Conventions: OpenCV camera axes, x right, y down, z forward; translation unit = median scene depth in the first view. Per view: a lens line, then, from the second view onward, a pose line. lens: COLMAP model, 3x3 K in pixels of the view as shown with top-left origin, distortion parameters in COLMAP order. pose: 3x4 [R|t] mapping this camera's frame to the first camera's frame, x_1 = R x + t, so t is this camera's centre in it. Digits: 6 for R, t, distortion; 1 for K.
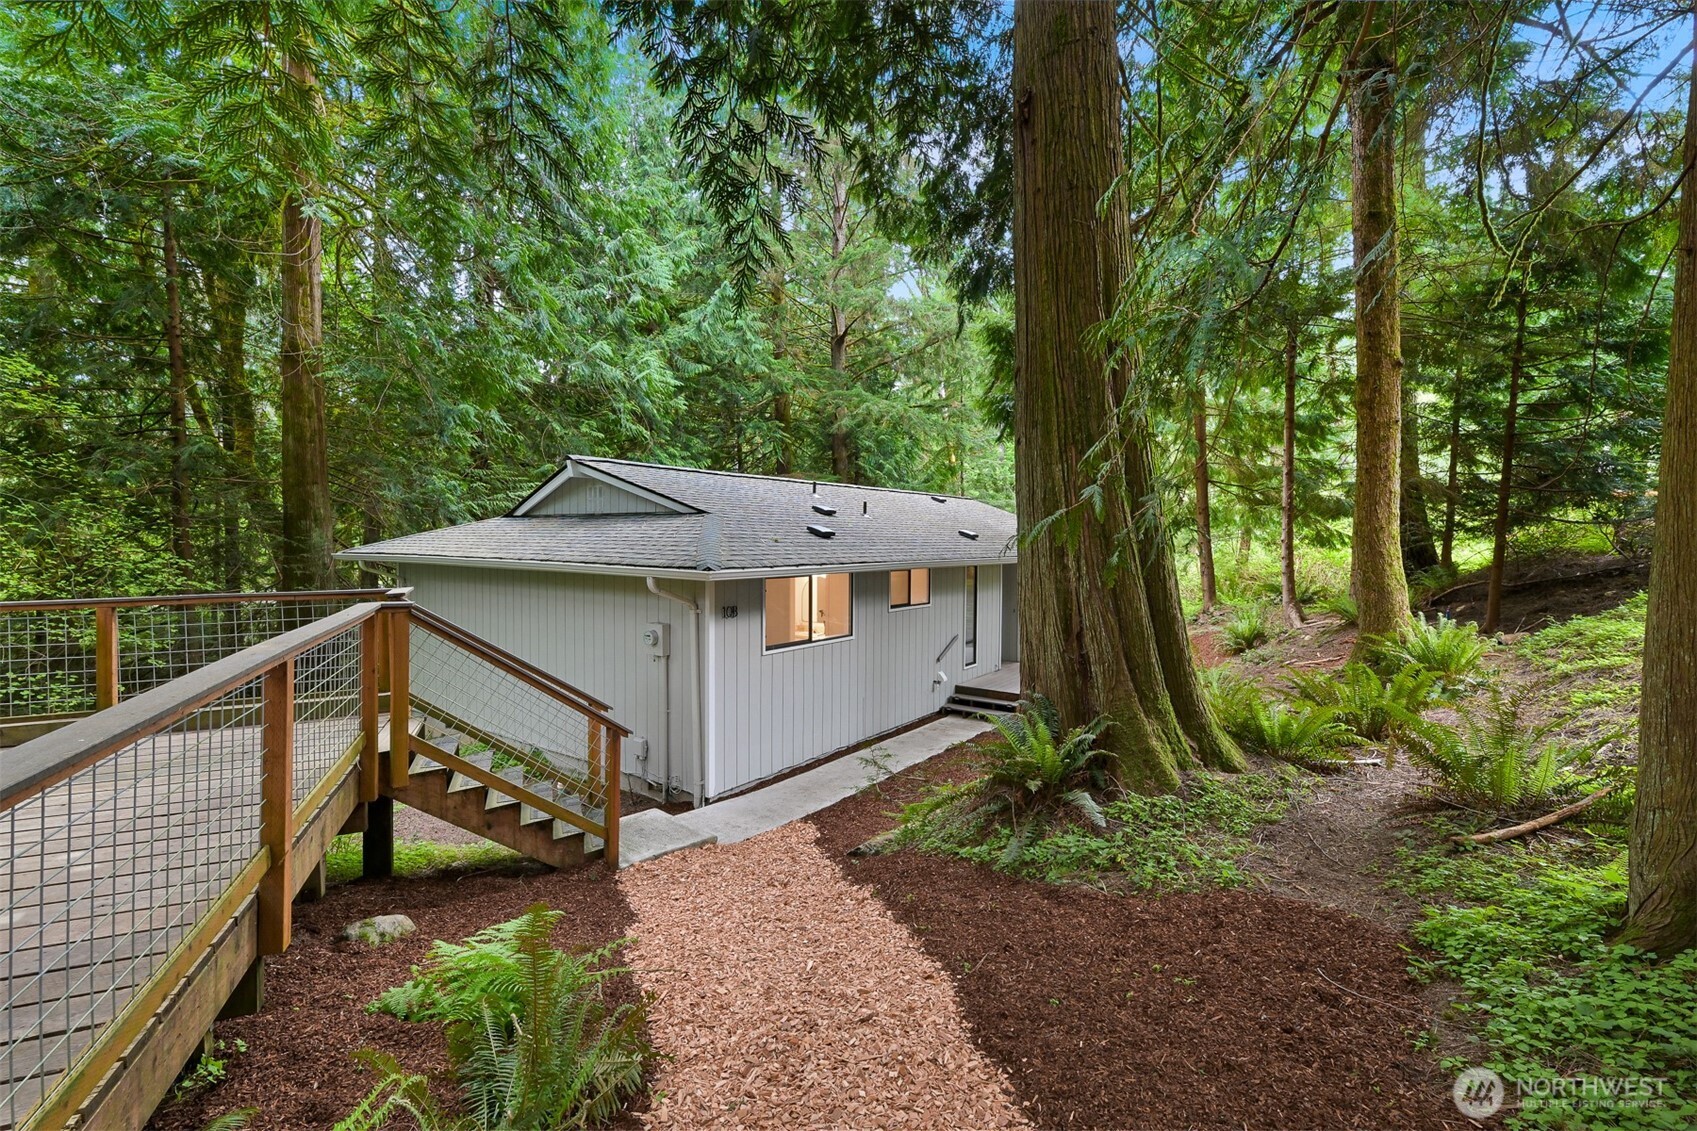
lens RADIAL K [[756.3, 0, 848.5], [0, 756.3, 565.5], [0, 0, 1]] dist [0.001119, 0.000030]
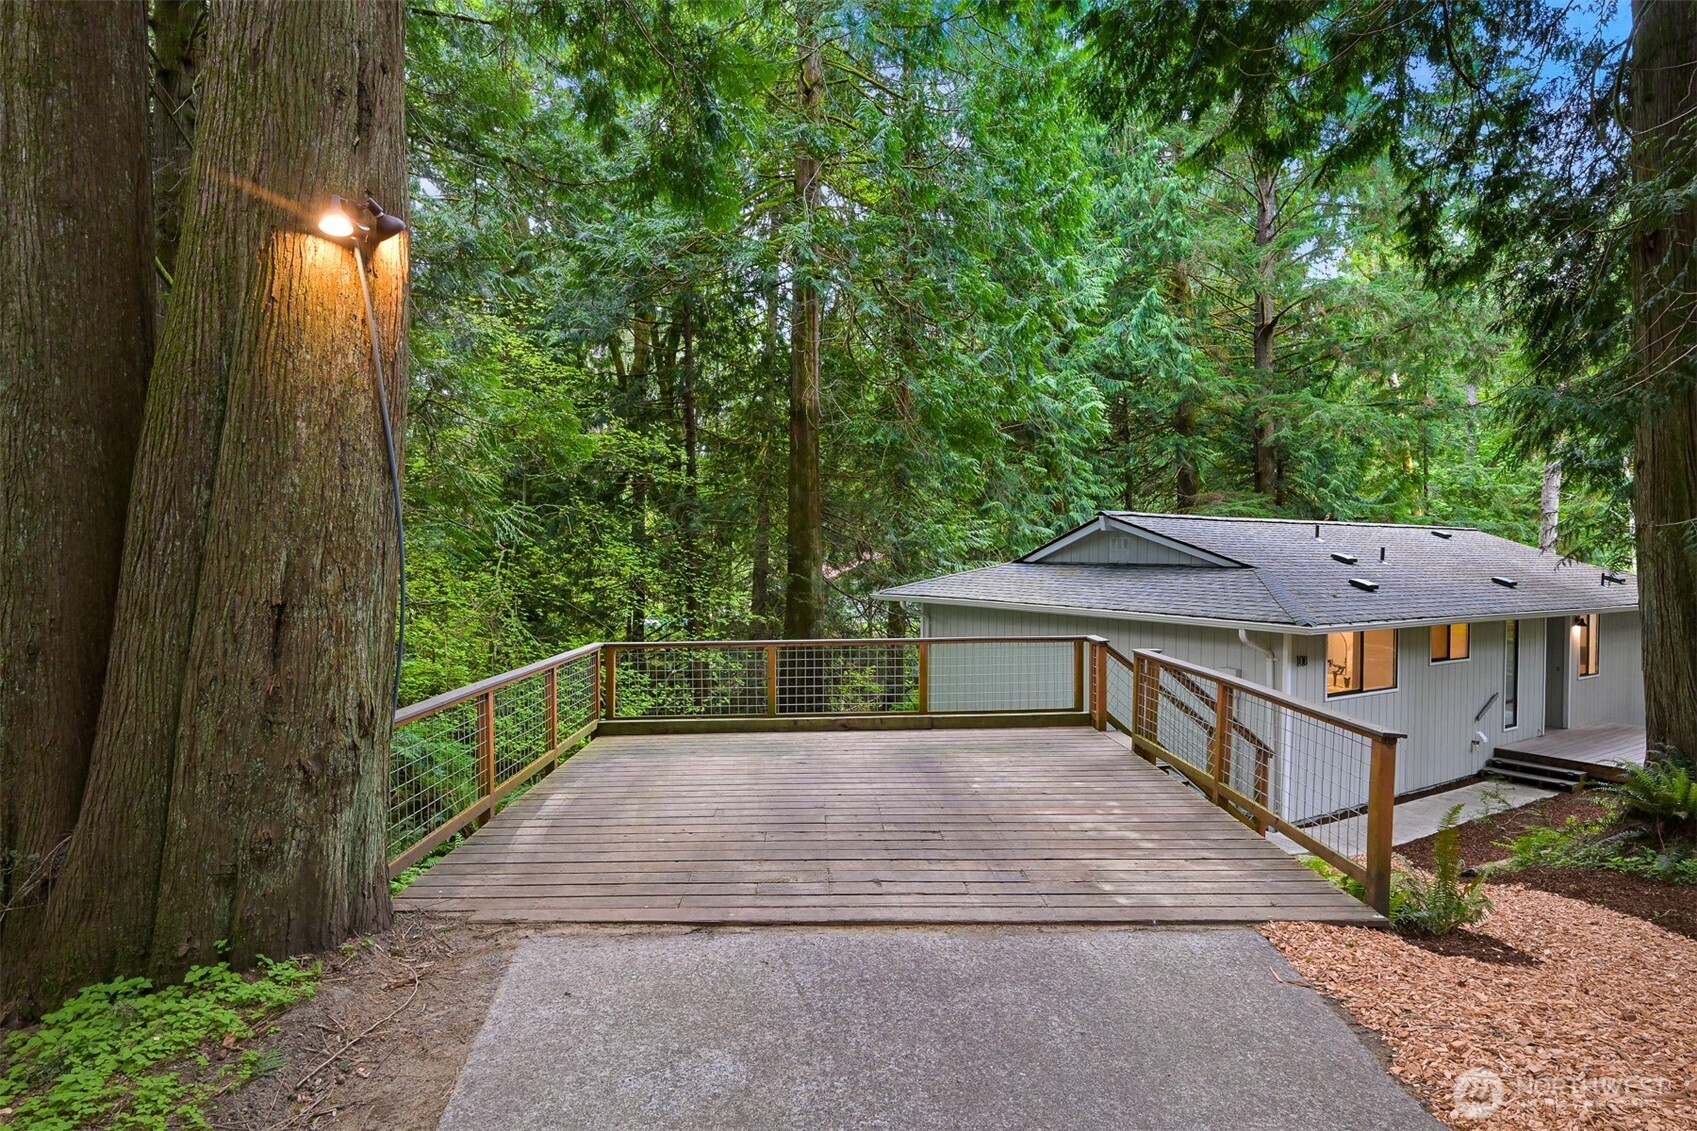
lens RADIAL K [[961.1, 0, 848.5], [0, 961.1, 565.5], [0, 0, 1]] dist [-0.003430, 0.000803]
pose [[0.936819, 0.007989, -0.349722, -0.201641], [-0.016609, 0.999628, -0.021654, -0.026767], [0.349419, 0.026094, 0.936603, -0.399873]]
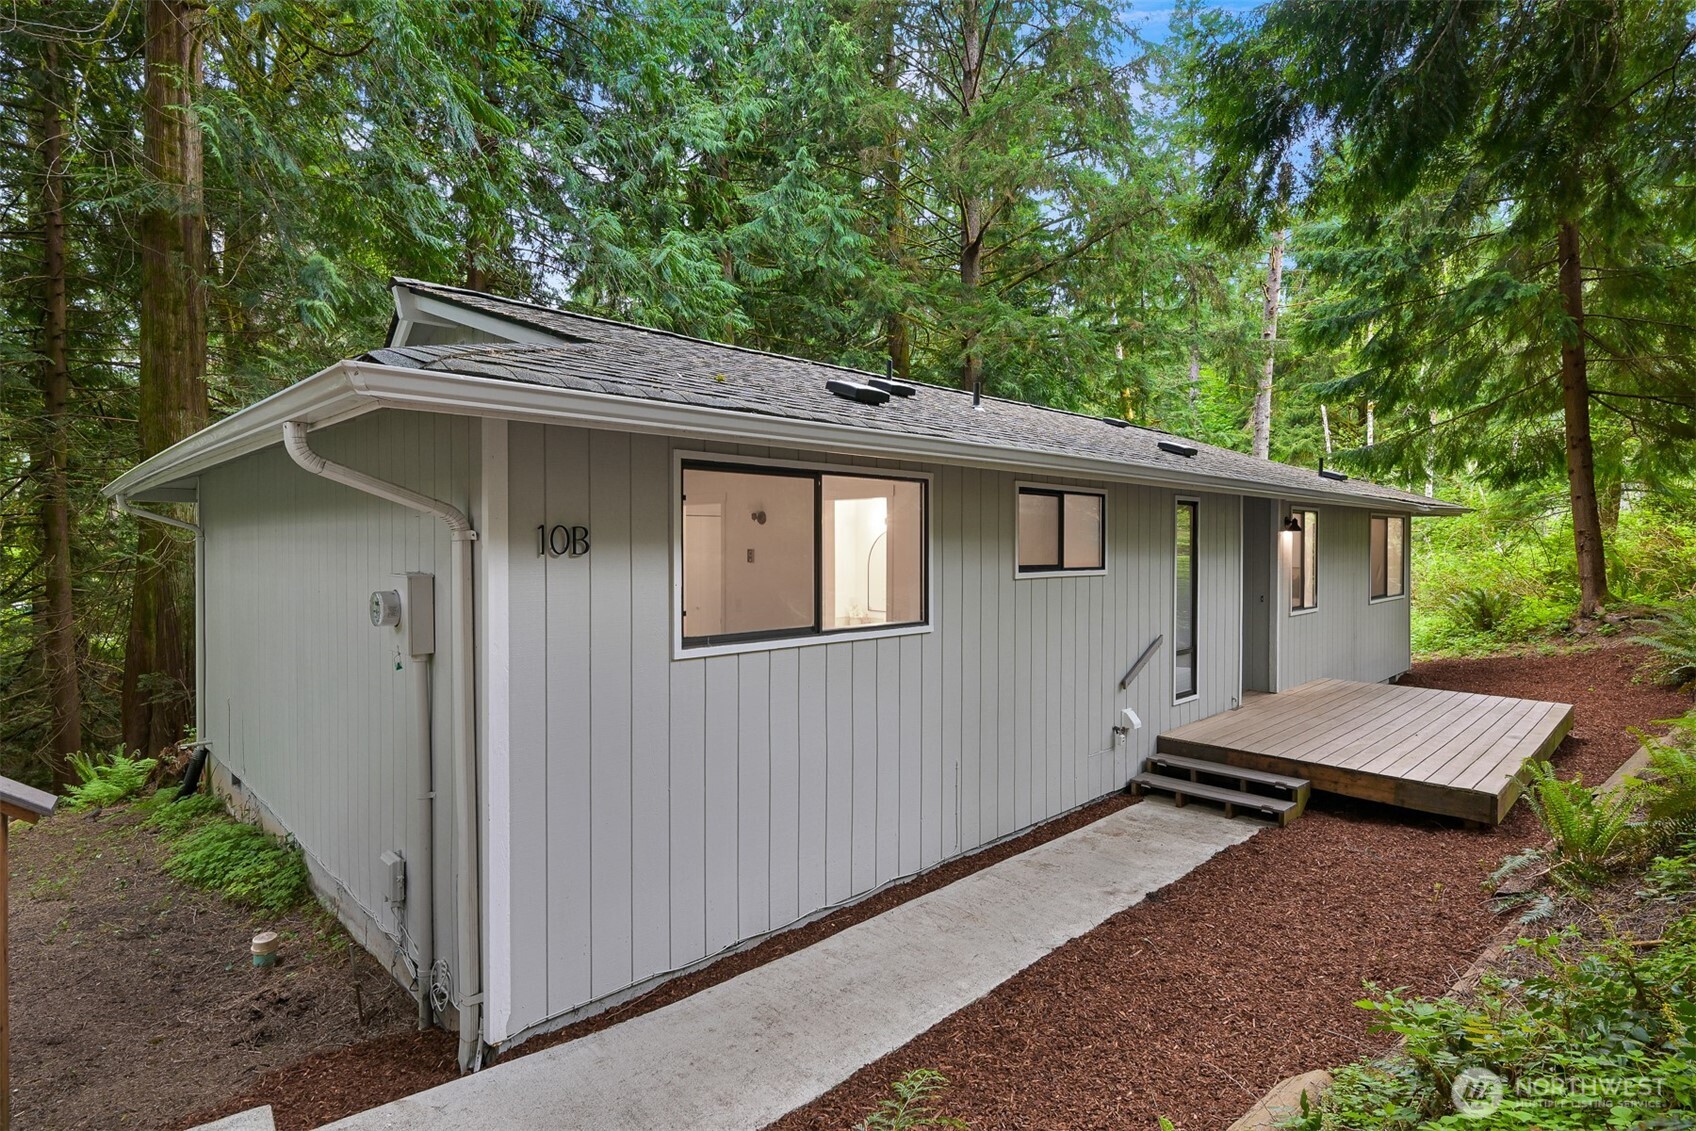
lens RADIAL K [[872.2, 0, 848.0], [0, 872.2, 565.5], [0, 0, 1]] dist [-0.001720, -0.000341]
pose [[0.985602, 0.000656, -0.169079, 0.038759], [-0.002514, 0.999939, -0.010770, 0.054487], [0.169062, 0.011040, 0.985544, 0.415661]]
